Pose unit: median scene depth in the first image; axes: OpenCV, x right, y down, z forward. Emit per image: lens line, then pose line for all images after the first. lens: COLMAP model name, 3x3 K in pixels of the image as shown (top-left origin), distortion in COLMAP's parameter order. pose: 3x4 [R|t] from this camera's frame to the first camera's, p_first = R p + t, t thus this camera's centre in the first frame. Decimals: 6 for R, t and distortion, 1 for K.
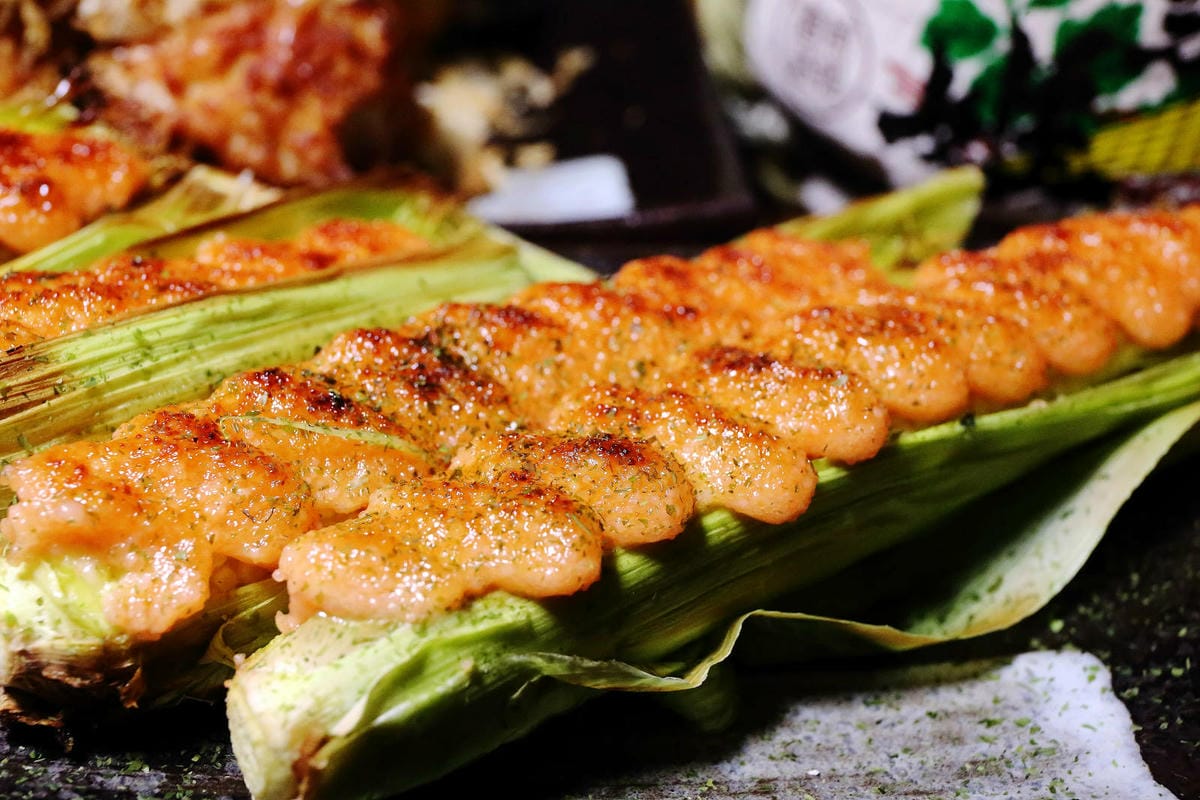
lens RADIAL K [[1986.8, 0, 600.0], [0, 1986.8, 400.0], [0, 0, 1]] dist [0.024978, -0.061013]
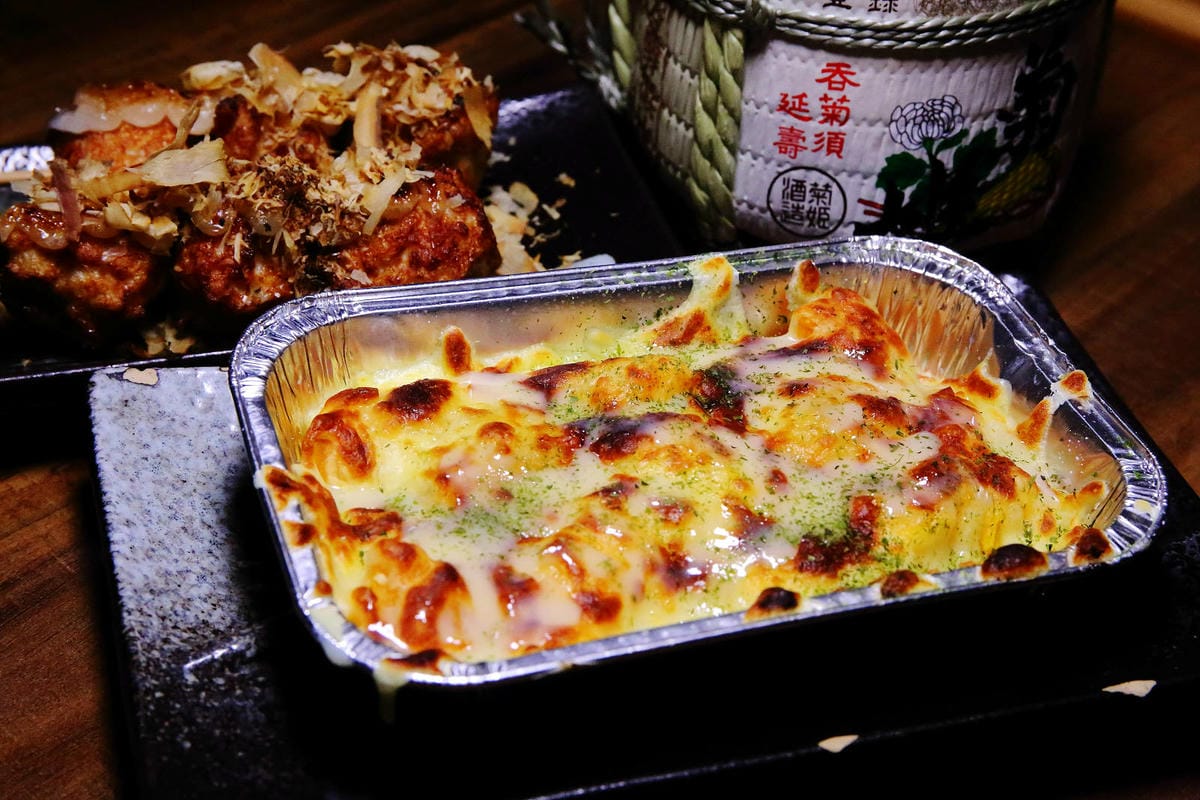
lens RADIAL K [[1986.8, 0, 600.0], [0, 1986.8, 400.0], [0, 0, 1]] dist [0.024978, -0.061013]
pose [[0.811598, -0.399745, 0.426044, -1.170244], [0.366361, 0.916292, 0.161826, -0.517924], [-0.455070, 0.024748, 0.890112, -0.593189]]
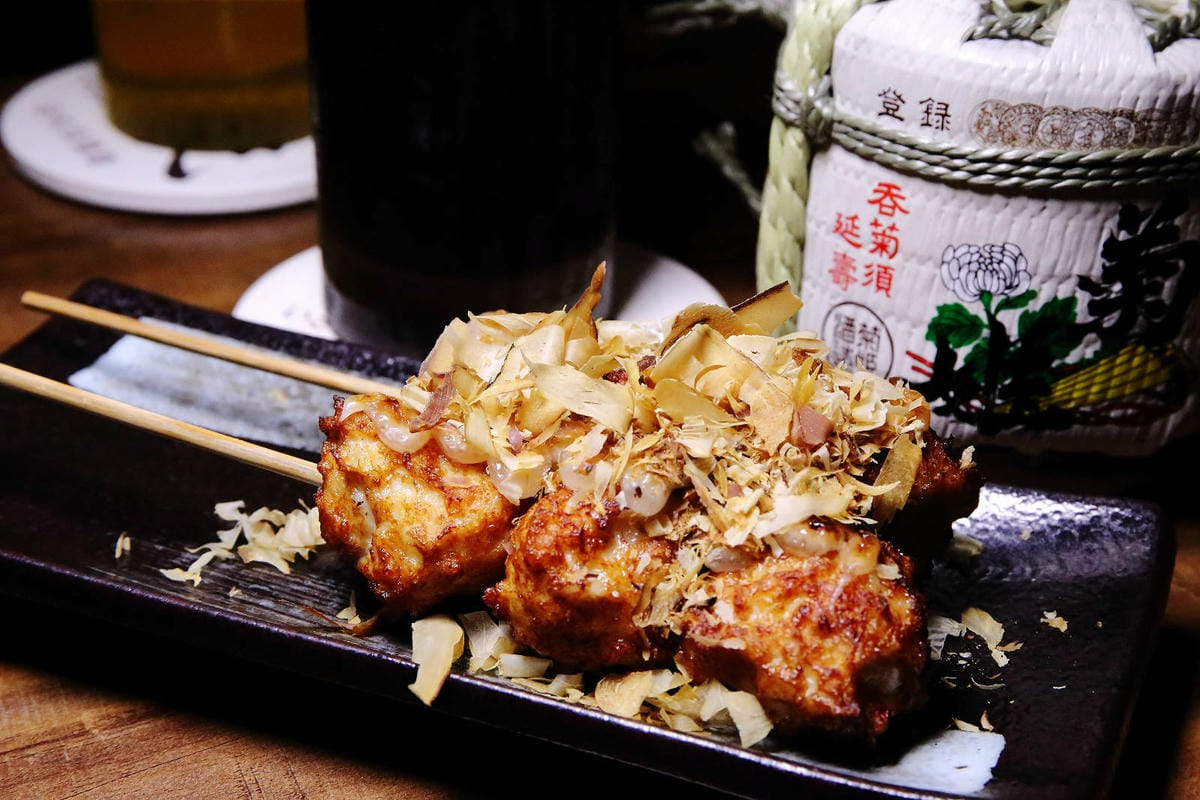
lens RADIAL K [[1986.8, 0, 600.0], [0, 1986.8, 400.0], [0, 0, 1]] dist [0.024978, -0.061013]
pose [[0.987401, -0.133146, 0.085509, -0.295454], [0.141130, 0.985391, -0.095322, -0.035752], [-0.071568, 0.106189, 0.991767, -0.621934]]
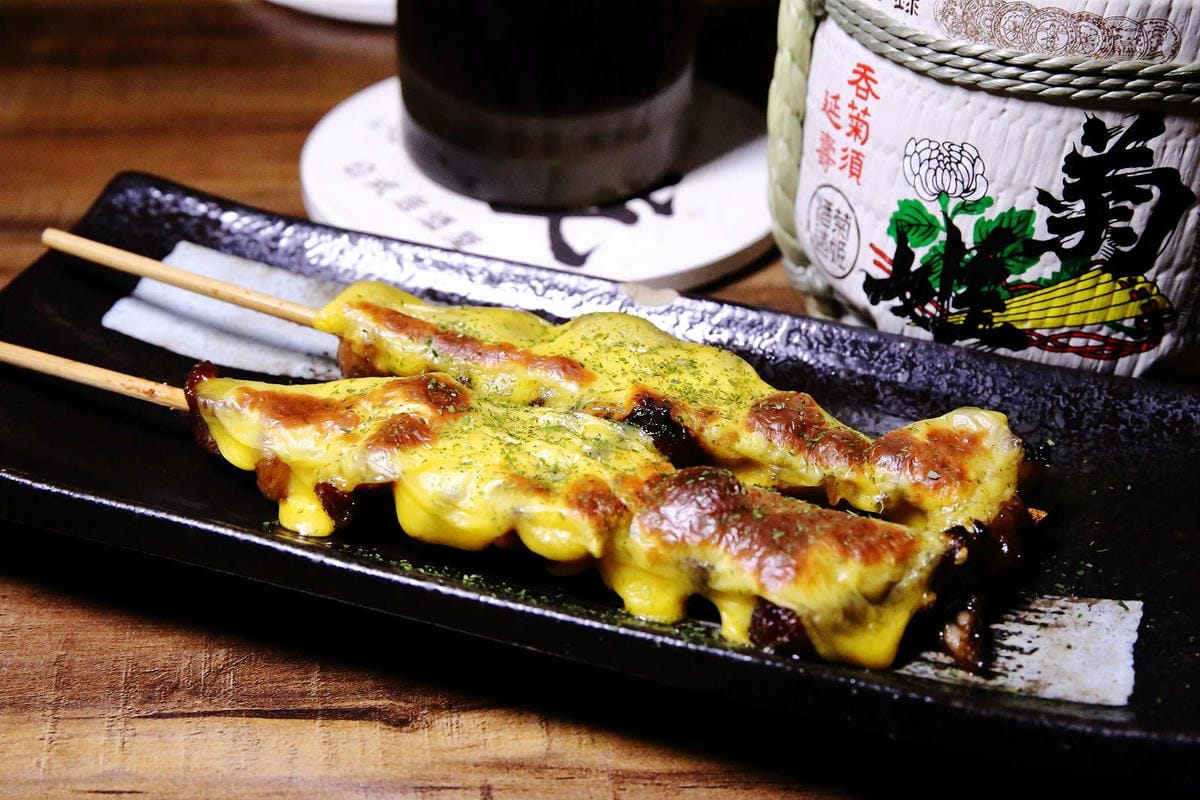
lens RADIAL K [[1986.8, 0, 600.0], [0, 1986.8, 400.0], [0, 0, 1]] dist [0.024978, -0.061013]
pose [[0.983718, 0.029267, -0.177319, 0.291429], [-0.036064, 0.998728, -0.035230, -0.002975], [0.176063, 0.041051, 0.983523, -0.588085]]
